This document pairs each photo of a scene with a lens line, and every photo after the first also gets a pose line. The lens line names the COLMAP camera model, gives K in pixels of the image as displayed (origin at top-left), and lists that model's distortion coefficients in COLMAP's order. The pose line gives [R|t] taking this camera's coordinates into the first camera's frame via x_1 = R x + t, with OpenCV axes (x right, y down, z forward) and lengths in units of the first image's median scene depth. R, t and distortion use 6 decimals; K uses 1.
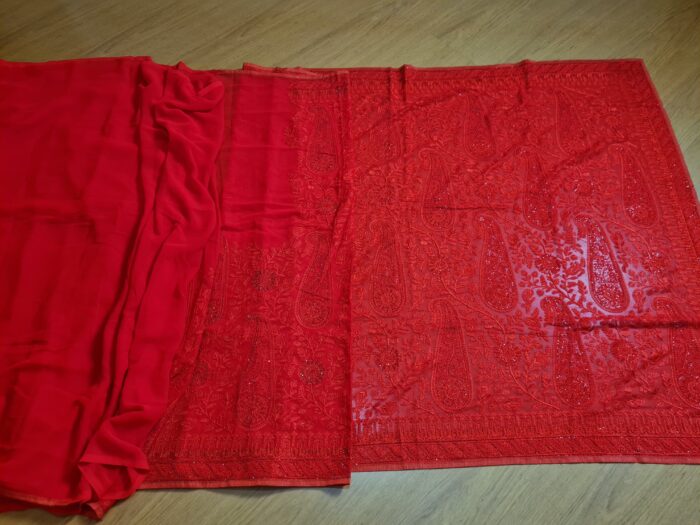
lens RADIAL K [[523.8, 0, 348.6], [0, 523.8, 270.1], [0, 0, 1]] dist [0.007947, -0.008166]
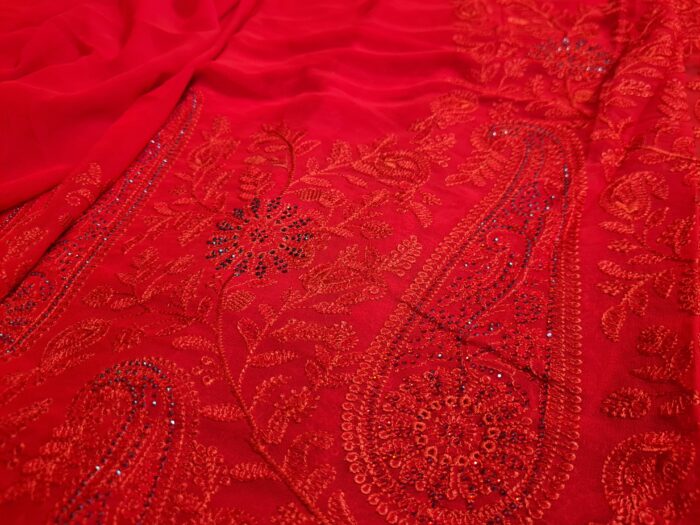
lens RADIAL K [[547.6, 0, 351.6], [0, 547.6, 262.5], [0, 0, 1]] dist [-0.005430, -0.008119]
pose [[0.938691, 0.156959, -0.306958, -0.051449], [-0.228654, 0.949793, -0.213568, 0.074007], [0.258025, 0.270661, 0.927451, 0.818519]]
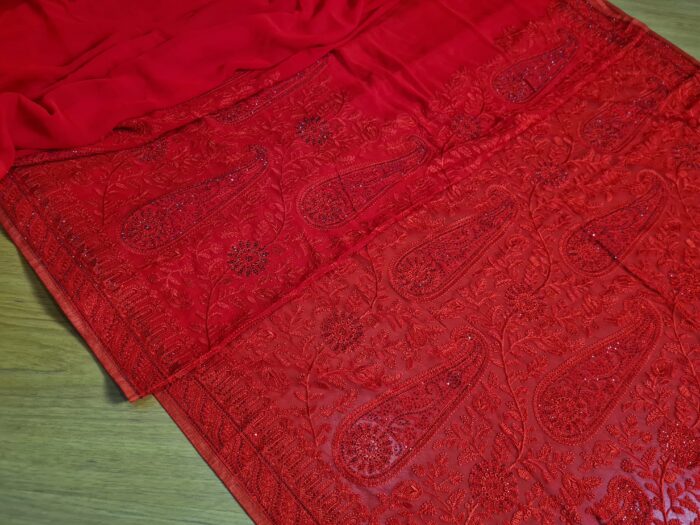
lens RADIAL K [[535.2, 0, 348.5], [0, 535.2, 275.1], [0, 0, 1]] dist [0.010942, -0.010225]
pose [[0.655218, 0.694421, -0.297436, 0.213643], [-0.707750, 0.701948, 0.079738, 0.066285], [0.264156, 0.158264, 0.951406, 0.389014]]
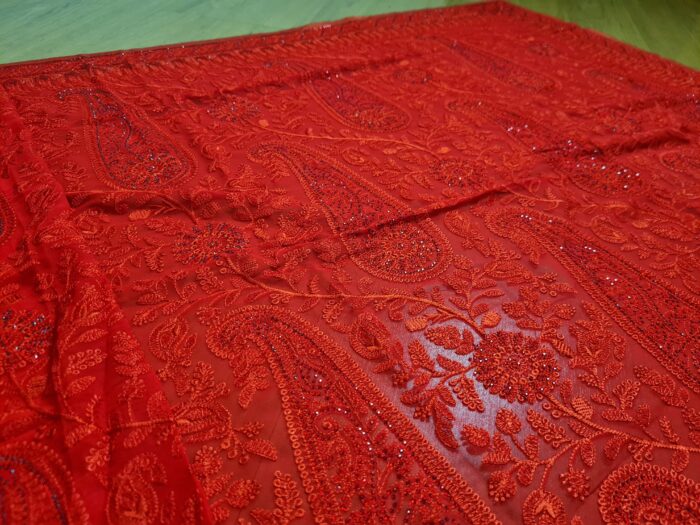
lens RADIAL K [[535.2, 0, 348.5], [0, 535.2, 275.1], [0, 0, 1]] dist [0.010942, -0.010225]
pose [[0.838520, -0.320899, 0.440349, -0.008815], [0.455751, 0.855996, -0.244053, -0.016328], [-0.298621, 0.405333, 0.864020, 0.804886]]
